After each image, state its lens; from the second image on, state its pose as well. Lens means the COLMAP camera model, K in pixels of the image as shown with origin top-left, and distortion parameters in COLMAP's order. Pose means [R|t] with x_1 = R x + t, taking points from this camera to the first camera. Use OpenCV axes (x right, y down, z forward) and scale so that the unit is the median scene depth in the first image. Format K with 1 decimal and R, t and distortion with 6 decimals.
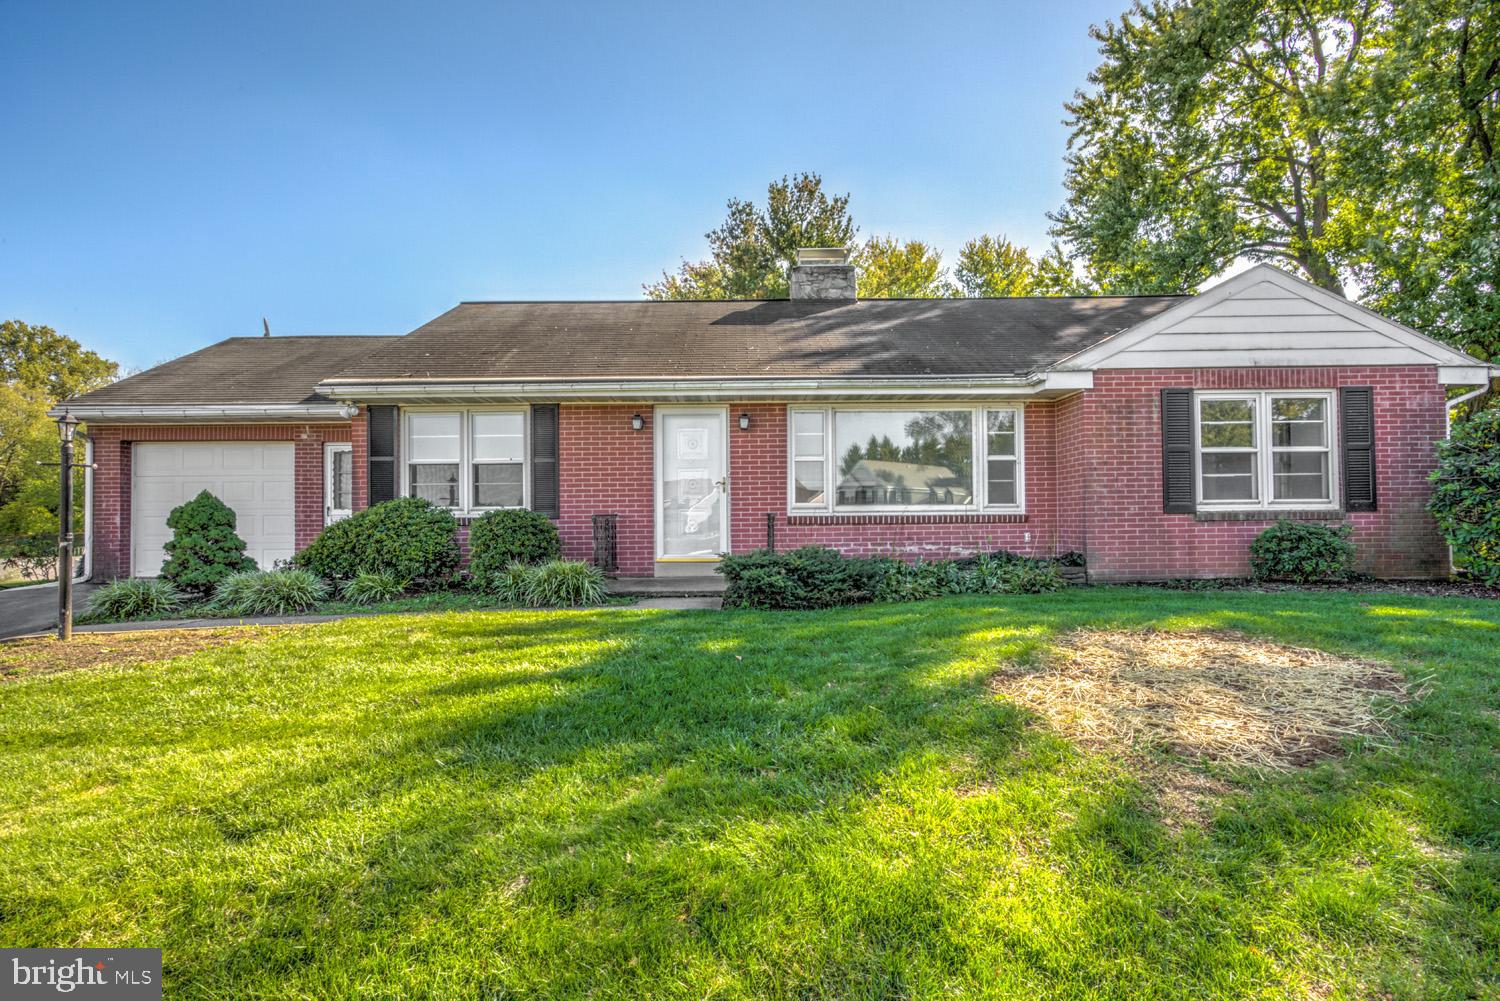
lens RADIAL K [[724.2, 0, 680.2], [0, 724.2, 510.7], [0, 0, 1]] dist [-0.006640, 0.003581]
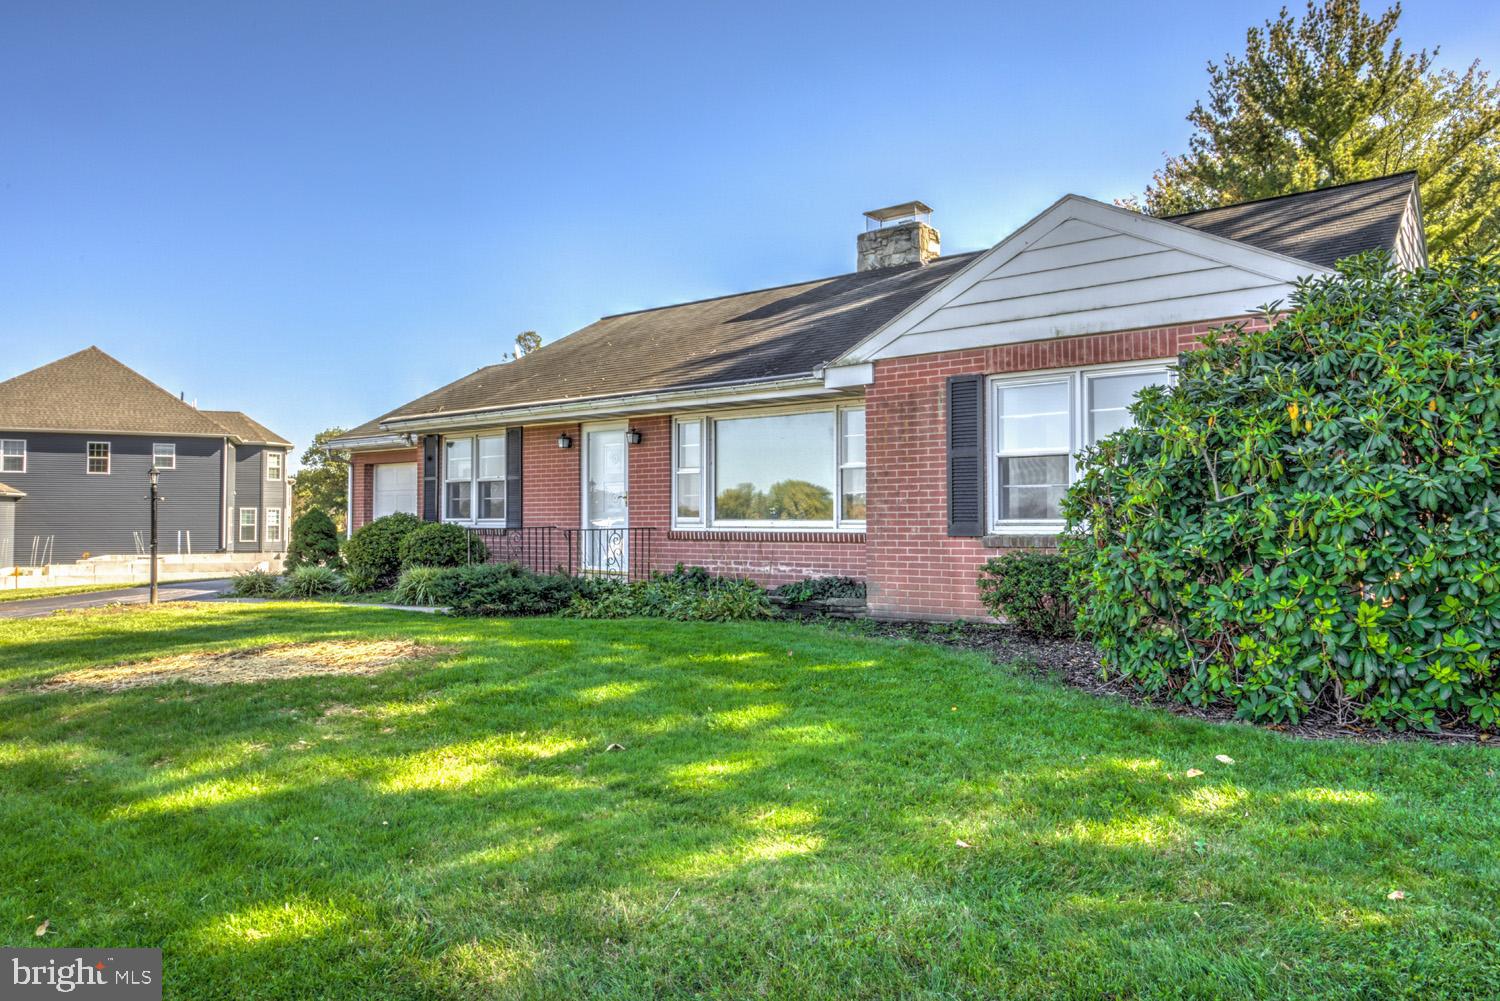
lens RADIAL K [[986.5, 0, 798.4], [0, 986.5, 484.0], [0, 0, 1]] dist [-0.000530, -0.005887]
pose [[0.801928, -0.013391, -0.597270, 1.175105], [0.003965, 0.999846, -0.017093, -0.035190], [0.597407, 0.011339, 0.801858, 0.042803]]
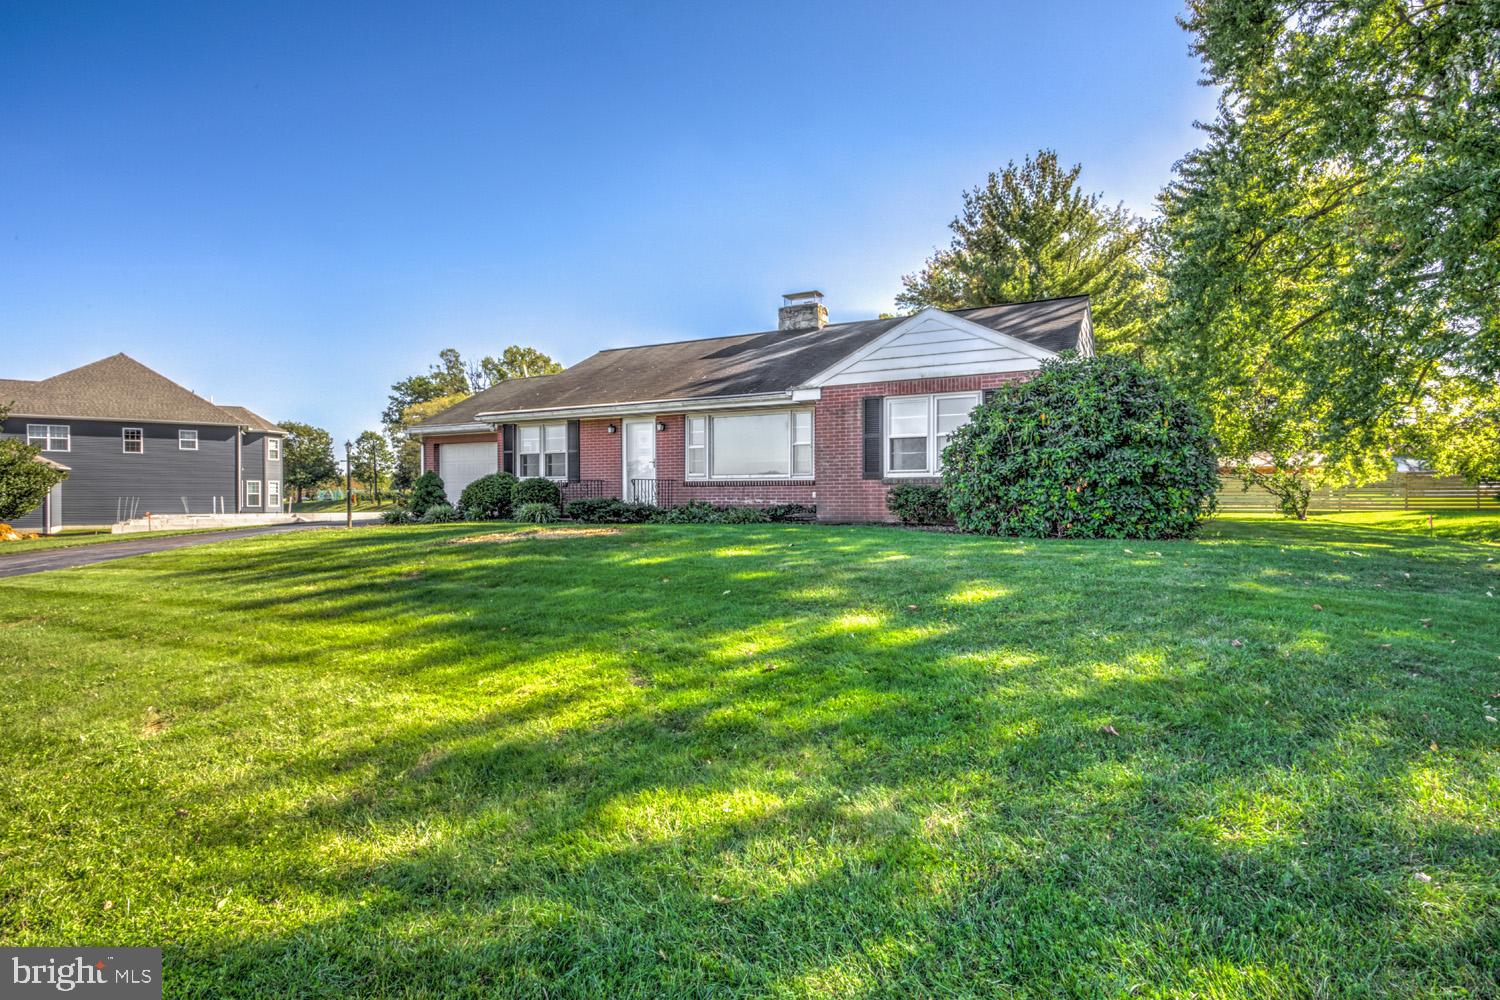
lens RADIAL K [[760.0, 0, 746.3], [0, 760.0, 496.9], [0, 0, 1]] dist [-0.008346, -0.000271]
pose [[0.879587, 0.008954, -0.475654, 1.211279], [-0.001468, 0.999869, 0.016107, 0.015797], [0.475736, -0.013470, 0.879485, -0.524372]]
